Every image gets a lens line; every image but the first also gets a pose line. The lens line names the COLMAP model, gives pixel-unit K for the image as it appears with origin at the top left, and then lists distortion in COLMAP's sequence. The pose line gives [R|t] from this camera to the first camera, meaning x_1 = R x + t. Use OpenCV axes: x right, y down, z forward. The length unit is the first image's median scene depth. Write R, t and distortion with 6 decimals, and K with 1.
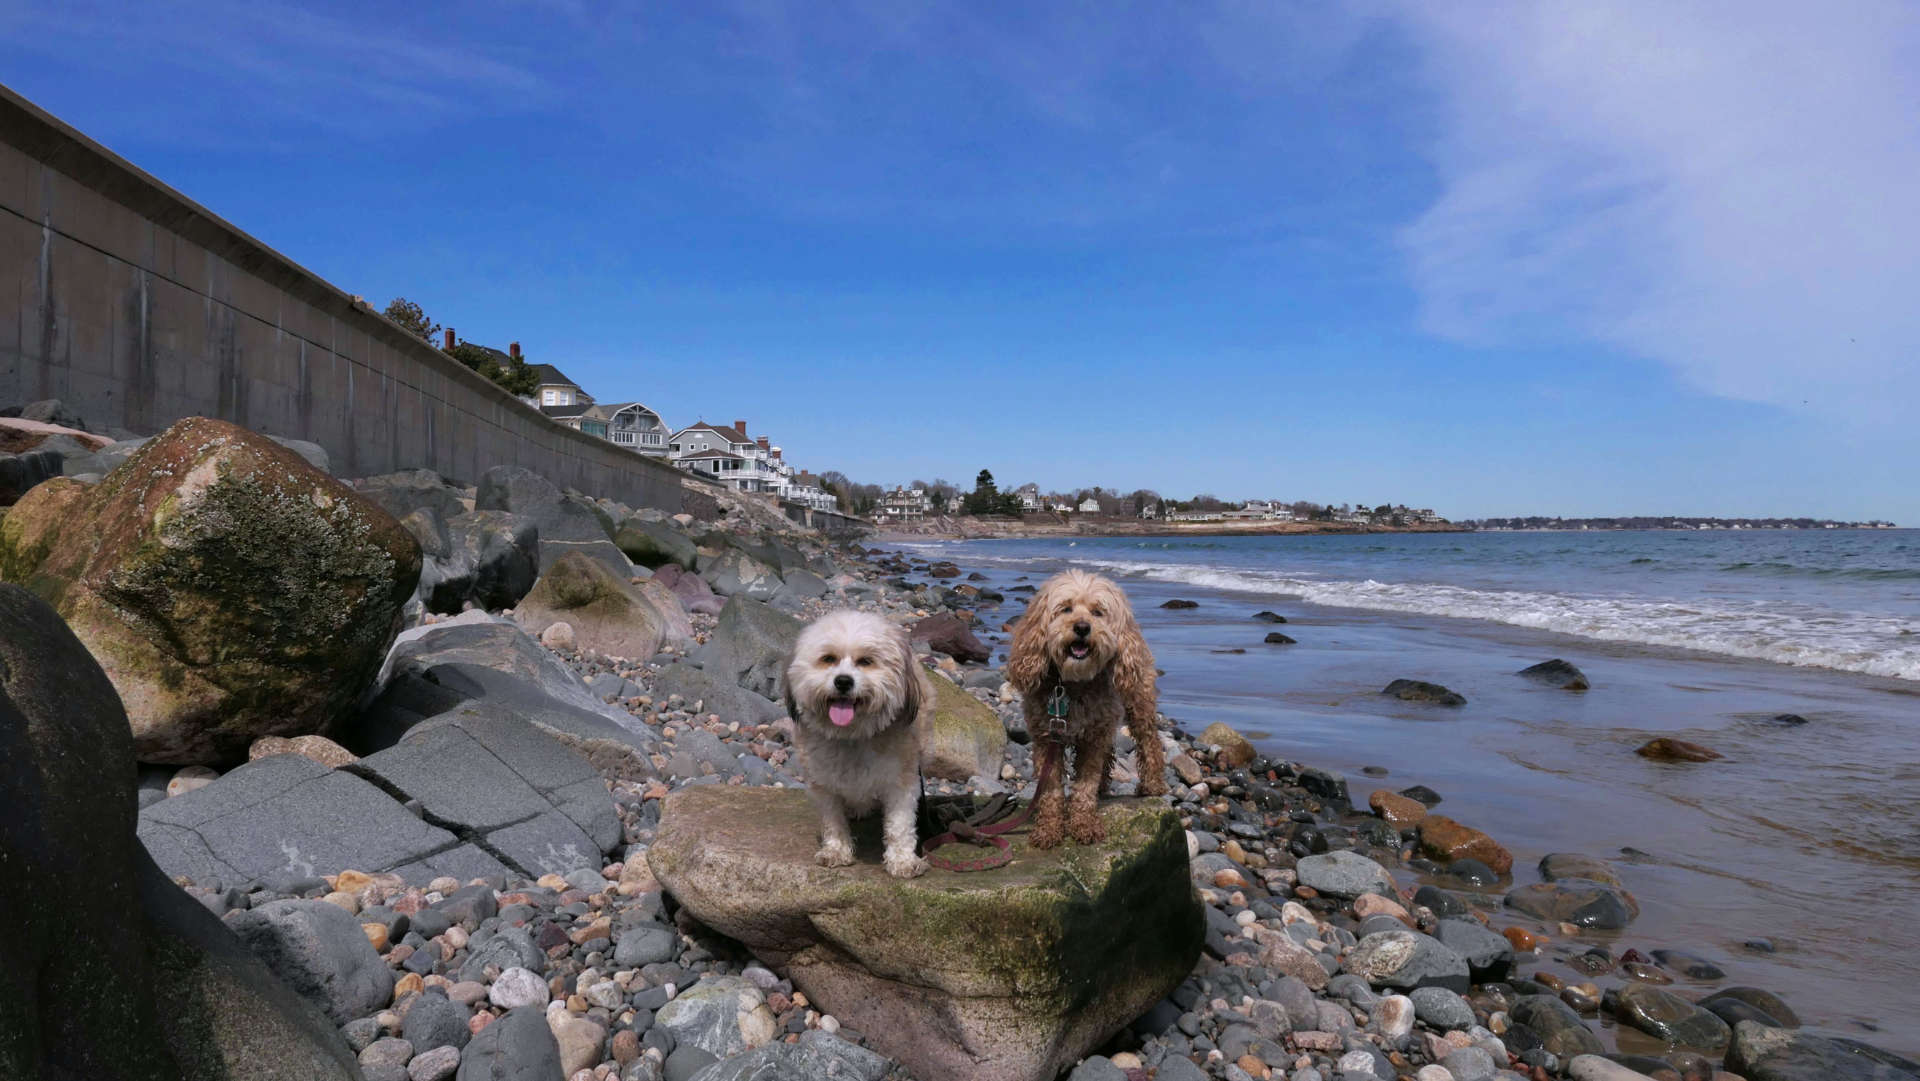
lens RADIAL K [[1478.0, 0, 973.9], [0, 1478.0, 544.7], [0, 0, 1]] dist [-0.032445, 0.021575]
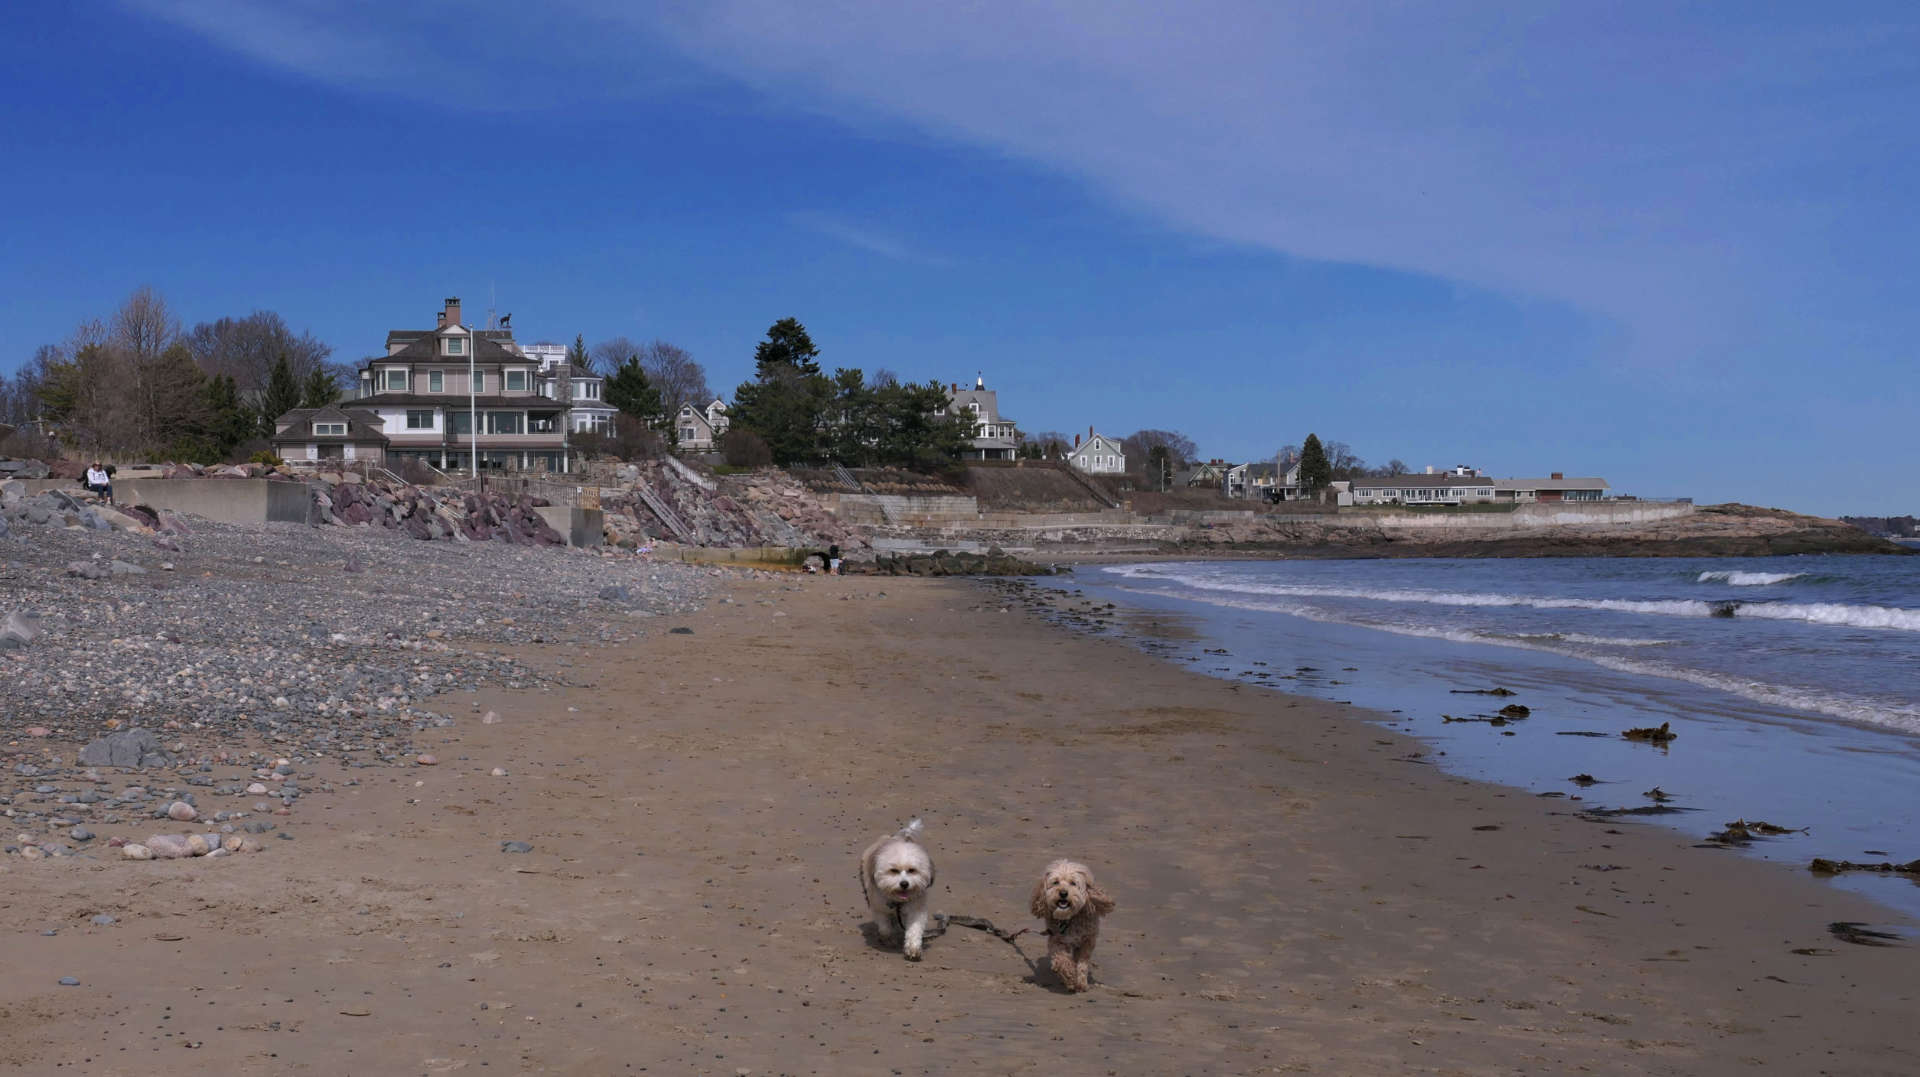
lens RADIAL K [[2664.0, 0, 957.6], [0, 2664.0, 538.5], [0, 0, 1]] dist [0.154687, 0.000000]
pose [[0.993984, 0.002127, 0.109501, -0.017423], [-0.001079, 0.999953, -0.009631, -0.003719], [-0.109517, 0.009455, 0.993940, 0.511548]]
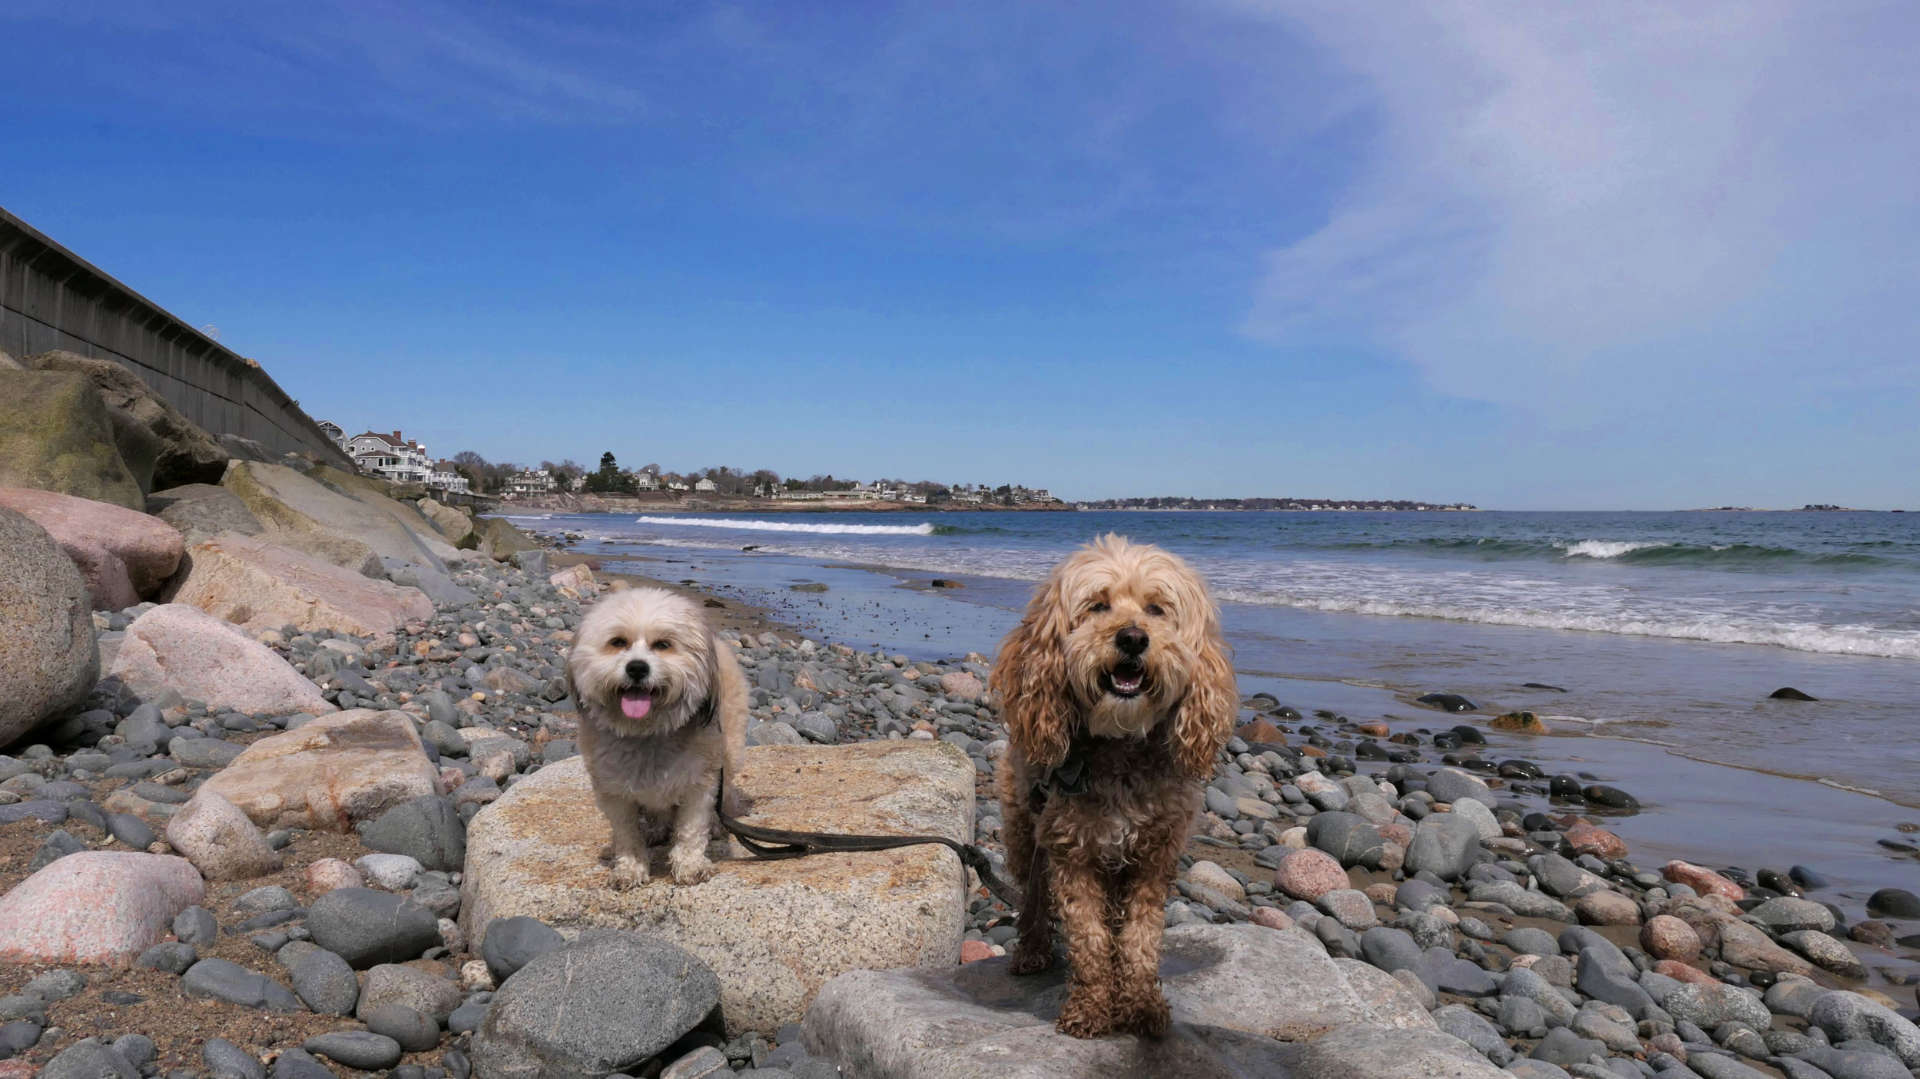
lens RADIAL K [[1478.0, 0, 945.1], [0, 1478.0, 531.6], [0, 0, 1]] dist [-0.032445, 0.021575]
pose [[0.976882, 0.005620, 0.213707, 0.019642], [-0.007220, 0.999951, 0.006710, 0.000844], [-0.213658, -0.008098, 0.976875, -0.172880]]
